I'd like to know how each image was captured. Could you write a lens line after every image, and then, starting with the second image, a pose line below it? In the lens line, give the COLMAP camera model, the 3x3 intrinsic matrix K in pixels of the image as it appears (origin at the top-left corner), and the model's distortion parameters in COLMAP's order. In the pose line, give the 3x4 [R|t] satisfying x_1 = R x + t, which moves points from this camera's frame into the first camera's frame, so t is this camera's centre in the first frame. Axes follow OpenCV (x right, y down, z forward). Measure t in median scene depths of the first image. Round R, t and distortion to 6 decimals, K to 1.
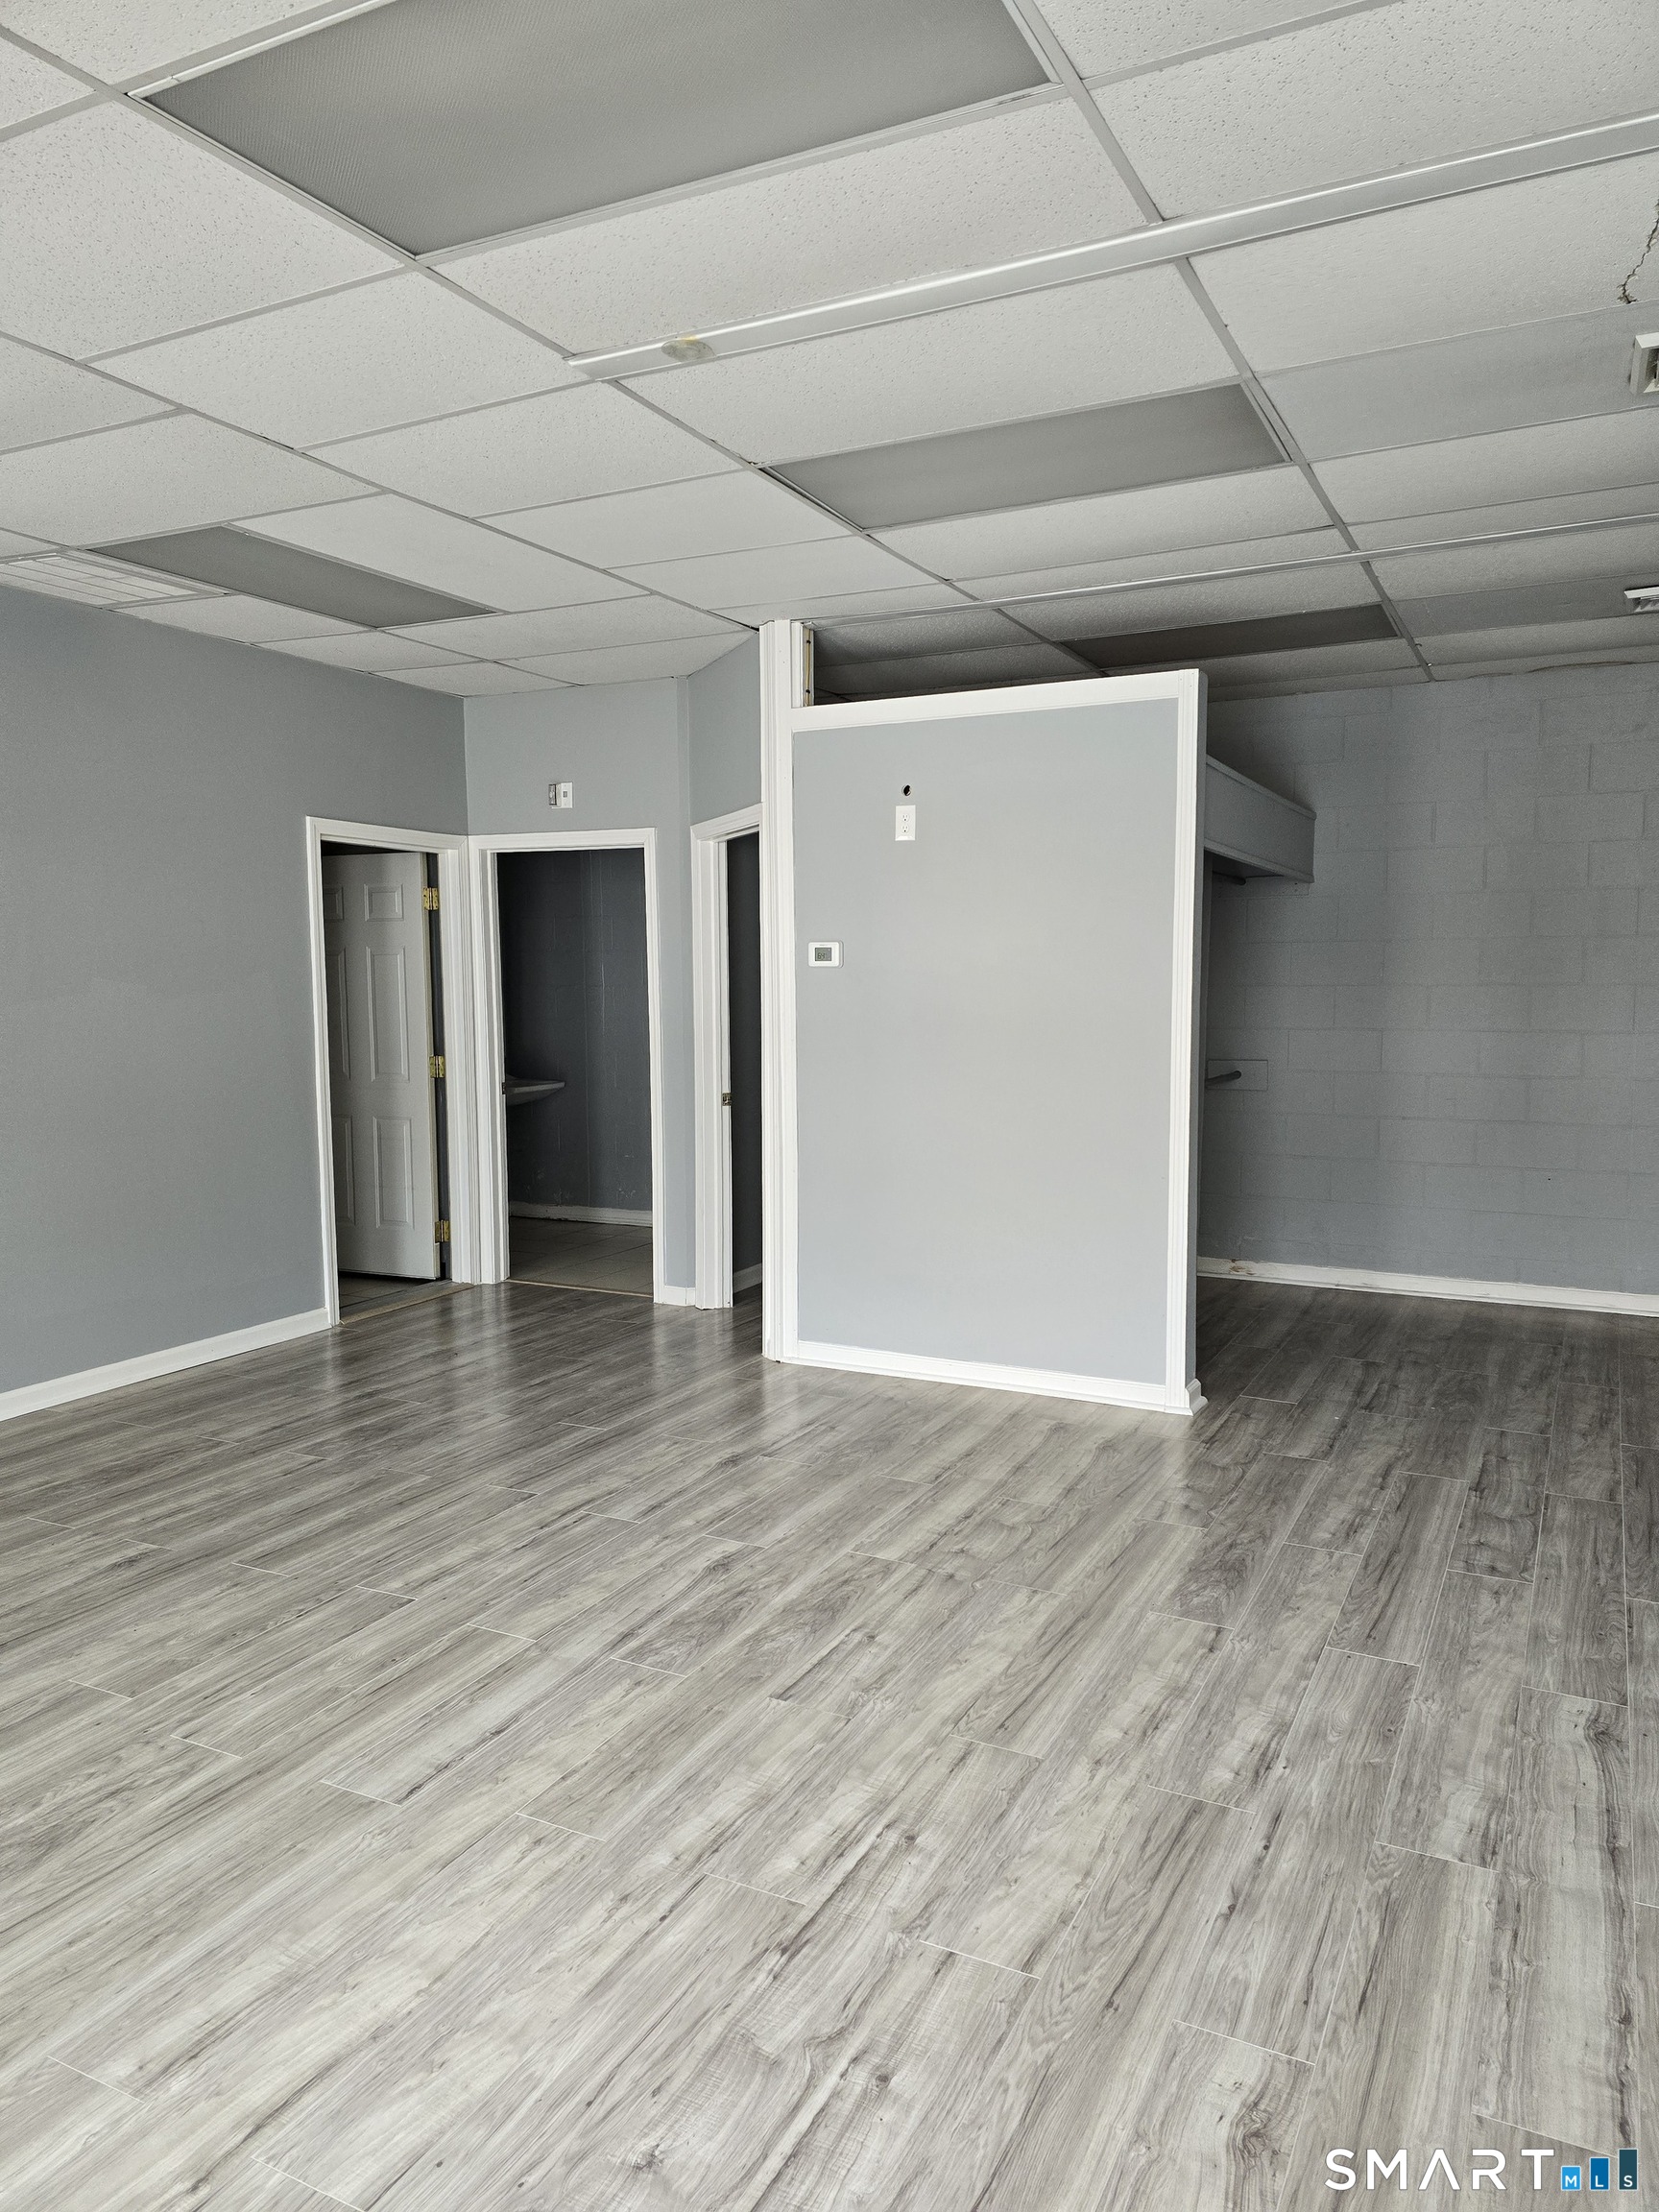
lens RADIAL K [[1519.9, 0, 825.9], [0, 1519.9, 1102.8], [0, 0, 1]] dist [0.060921, -0.001895]
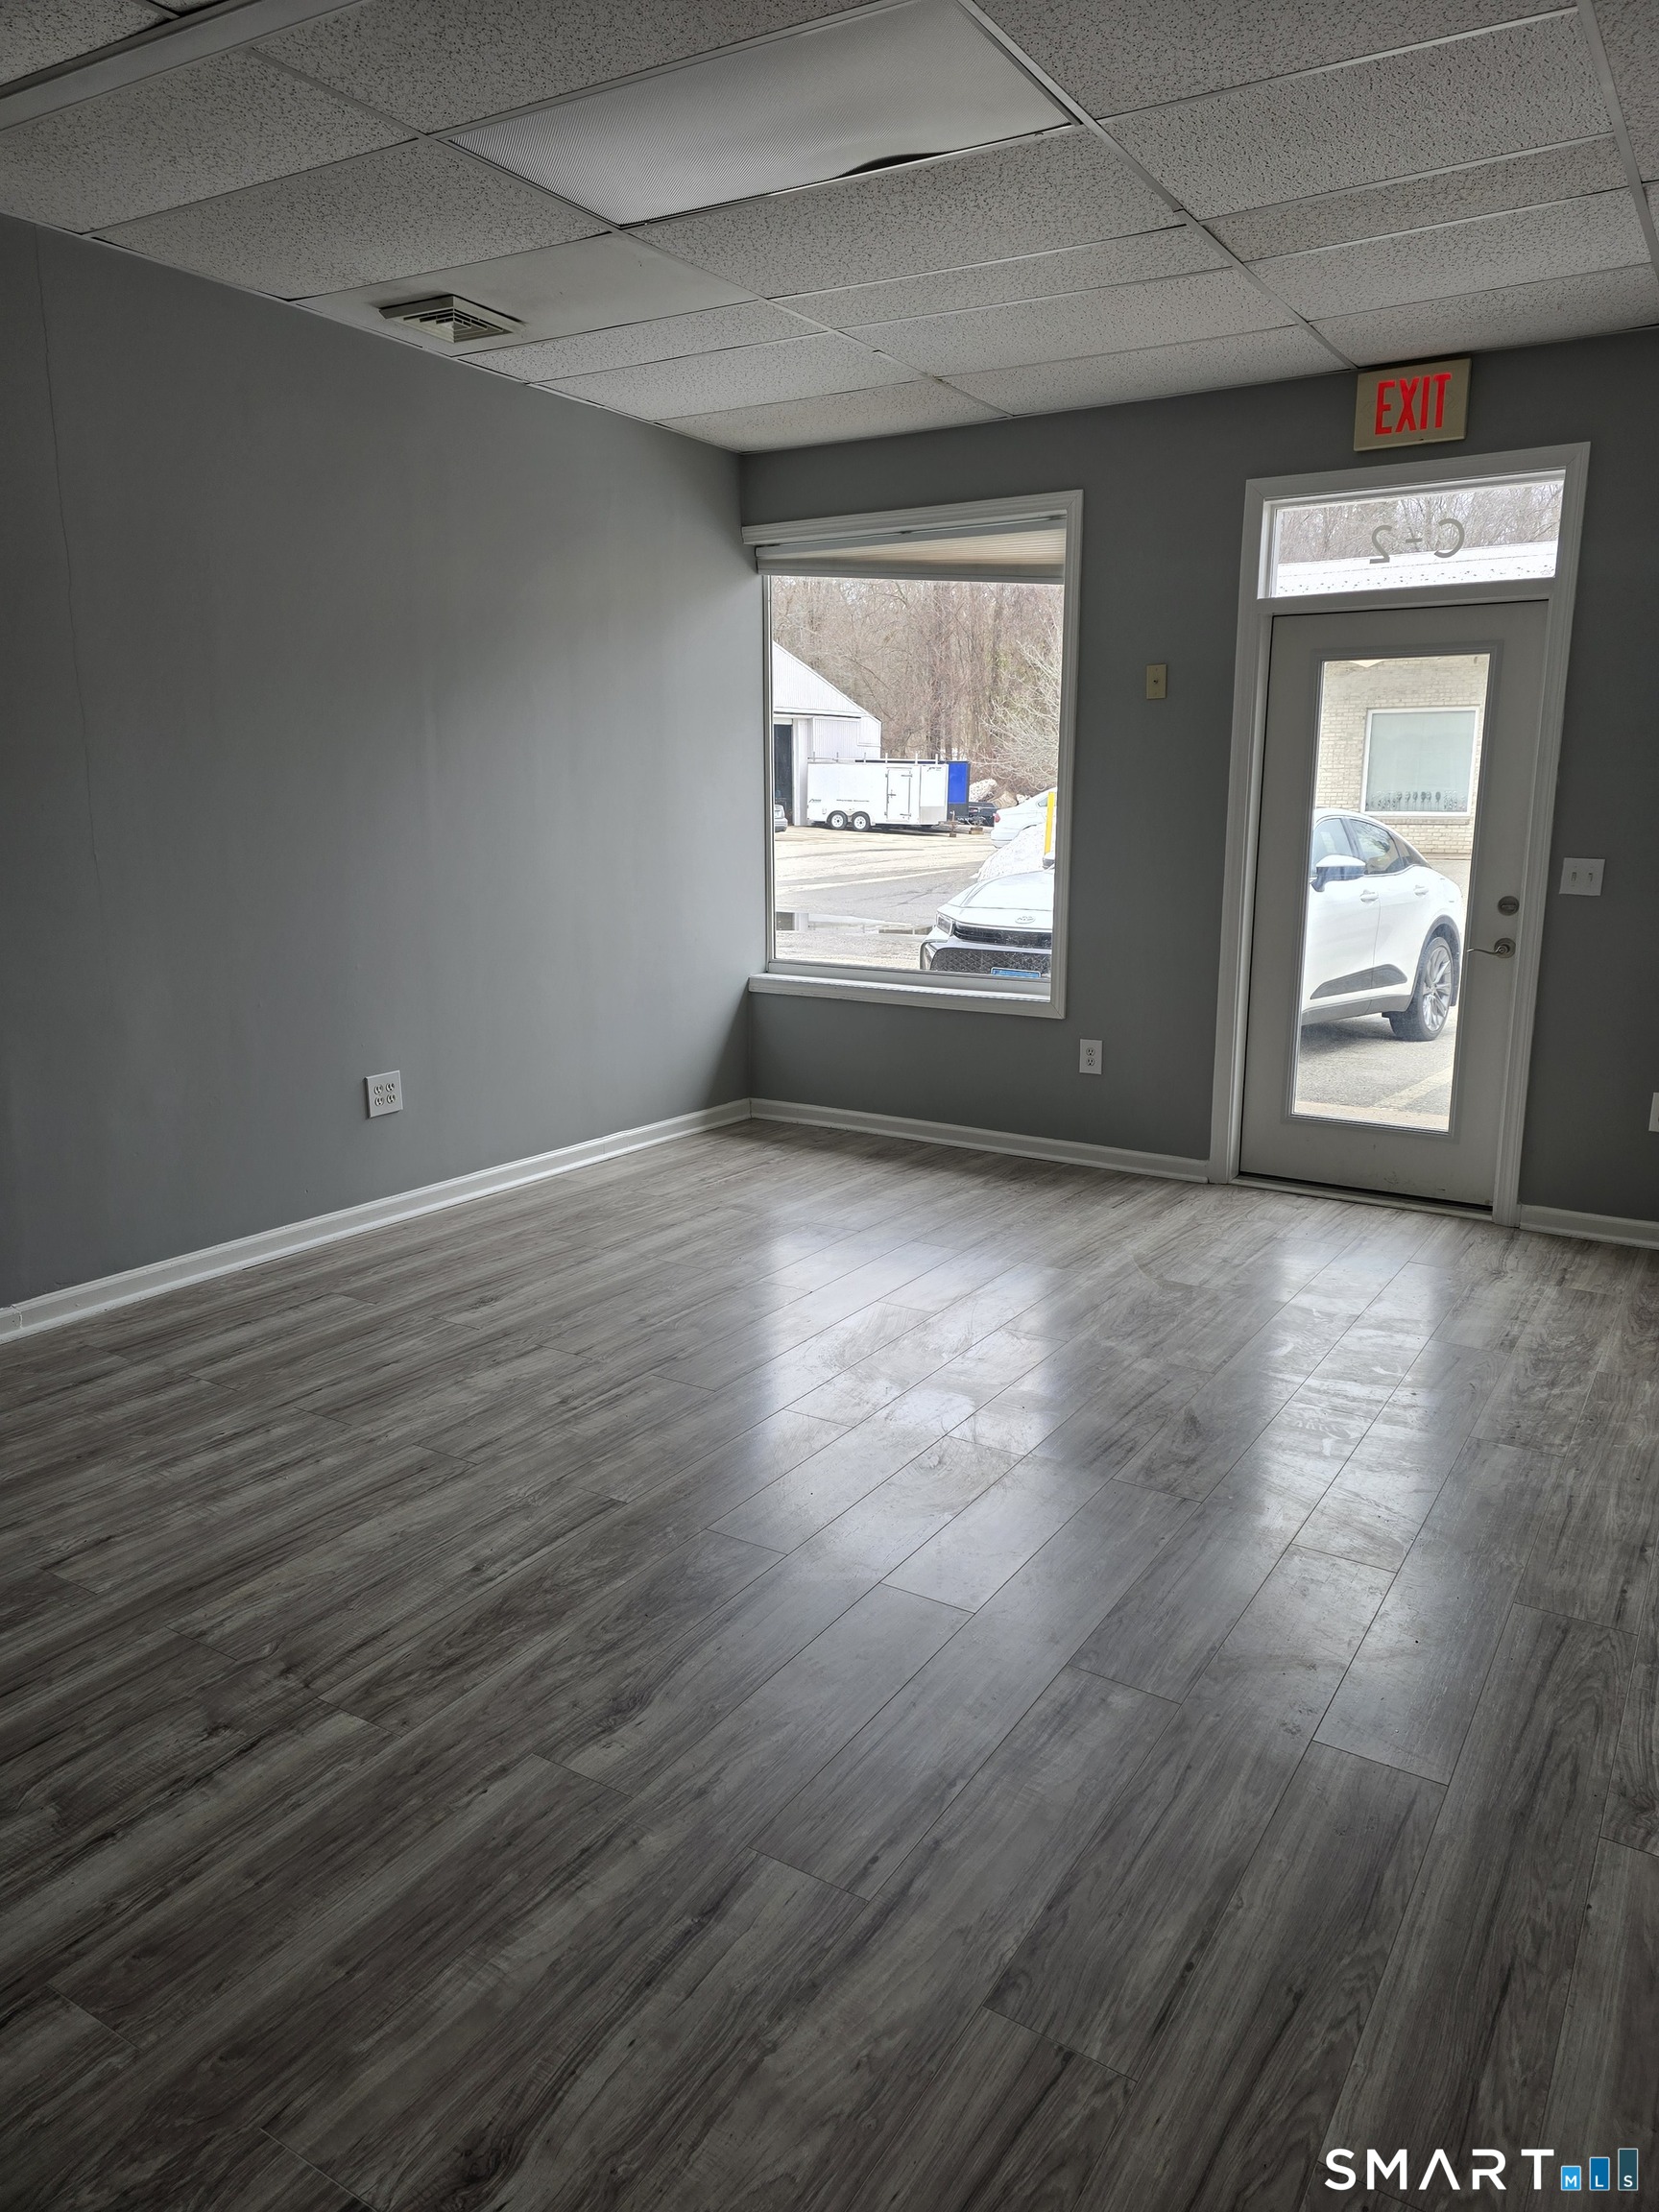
lens RADIAL K [[1519.9, 0, 831.3], [0, 1519.9, 1106.4], [0, 0, 1]] dist [0.060921, -0.001895]
pose [[-0.996373, -0.018127, 0.083140, -0.308080], [0.006583, 0.957698, 0.287699, -0.175724], [-0.084839, 0.287203, -0.954105, 2.319288]]
